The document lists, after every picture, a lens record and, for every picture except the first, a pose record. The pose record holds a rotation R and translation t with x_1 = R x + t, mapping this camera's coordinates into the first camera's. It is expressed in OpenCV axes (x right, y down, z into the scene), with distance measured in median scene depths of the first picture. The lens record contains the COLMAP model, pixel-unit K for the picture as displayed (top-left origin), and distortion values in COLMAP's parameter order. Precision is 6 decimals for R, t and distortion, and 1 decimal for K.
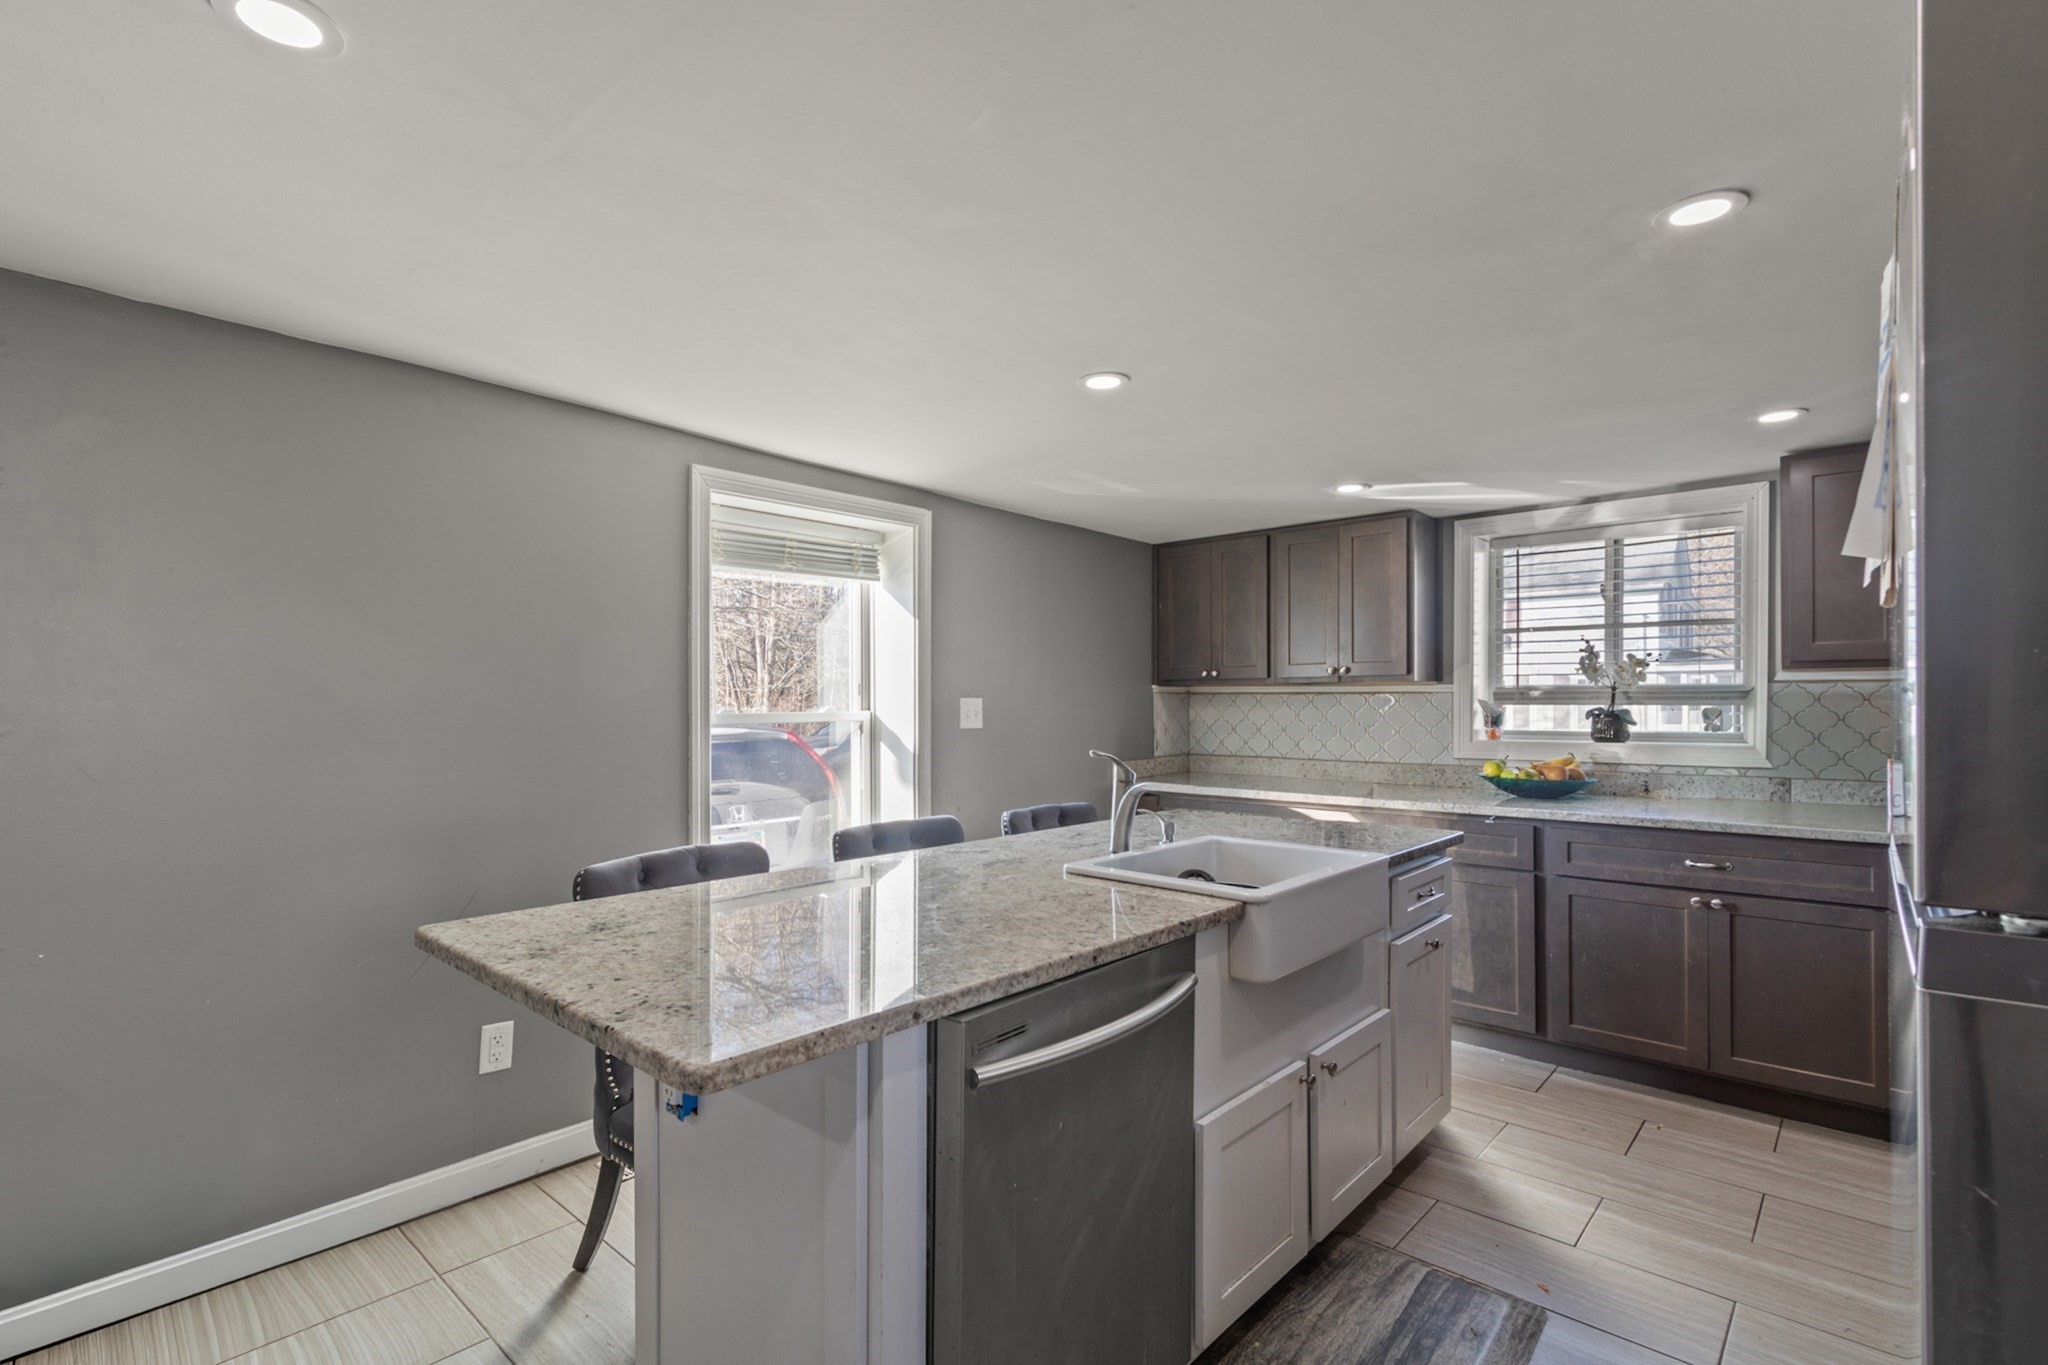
lens RADIAL K [[957.5, 0, 1024.0], [0, 957.5, 682.5], [0, 0, 1]] dist [0.004304, -0.000424]
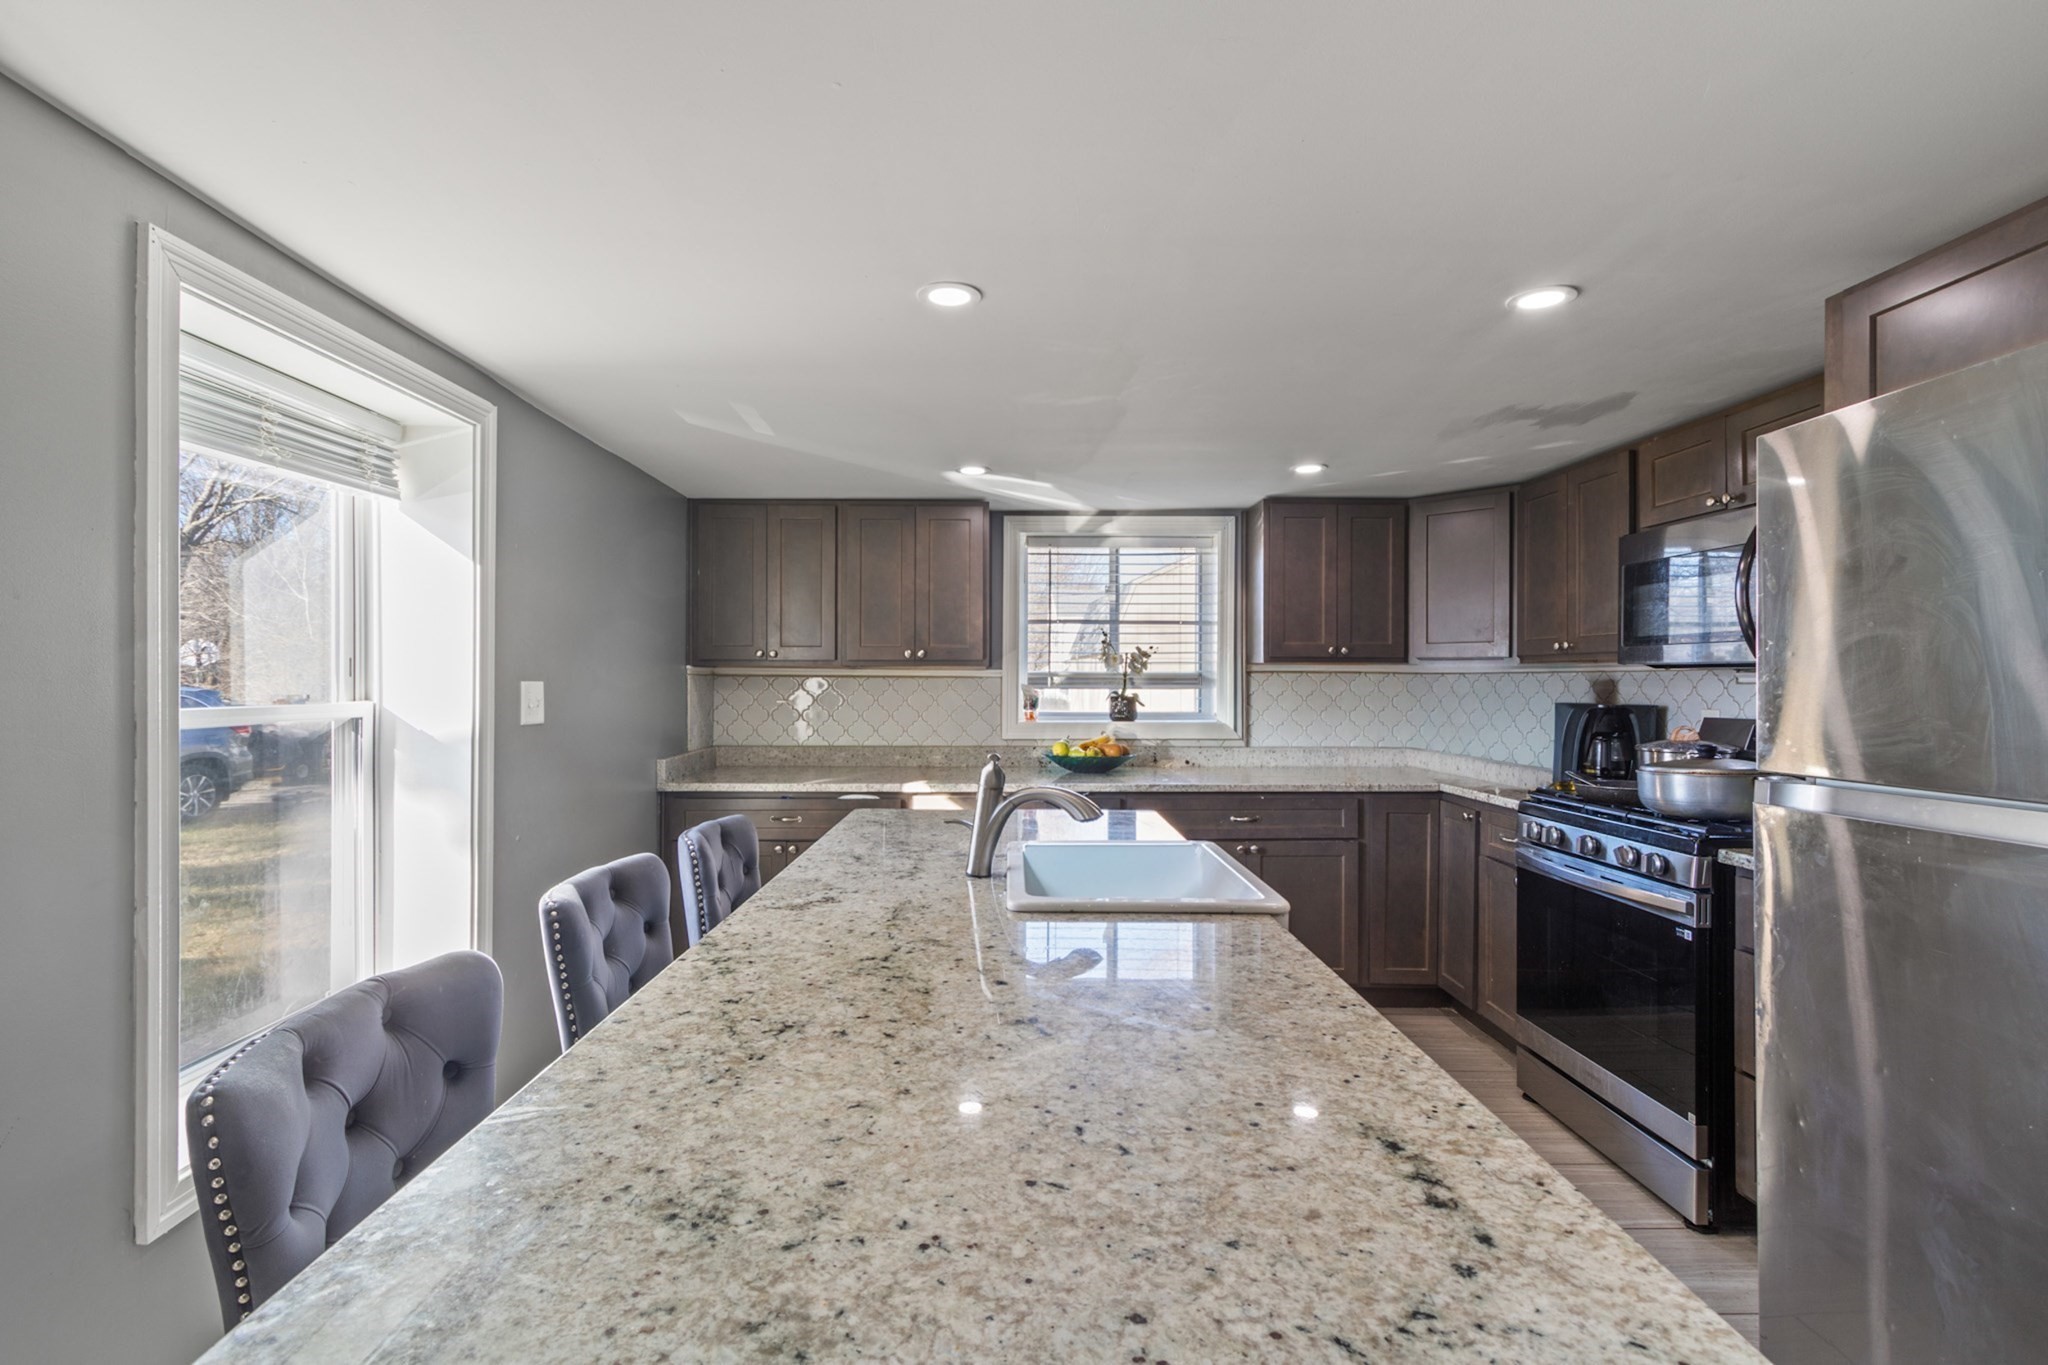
lens RADIAL K [[936.9, 0, 1024.0], [0, 936.9, 682.5], [0, 0, 1]] dist [-0.003114, -0.001218]
pose [[0.737358, 0.003568, 0.675492, -0.261530], [-0.018148, 0.999730, 0.014530, 0.000409], [-0.675258, -0.022972, 0.737224, 0.244216]]
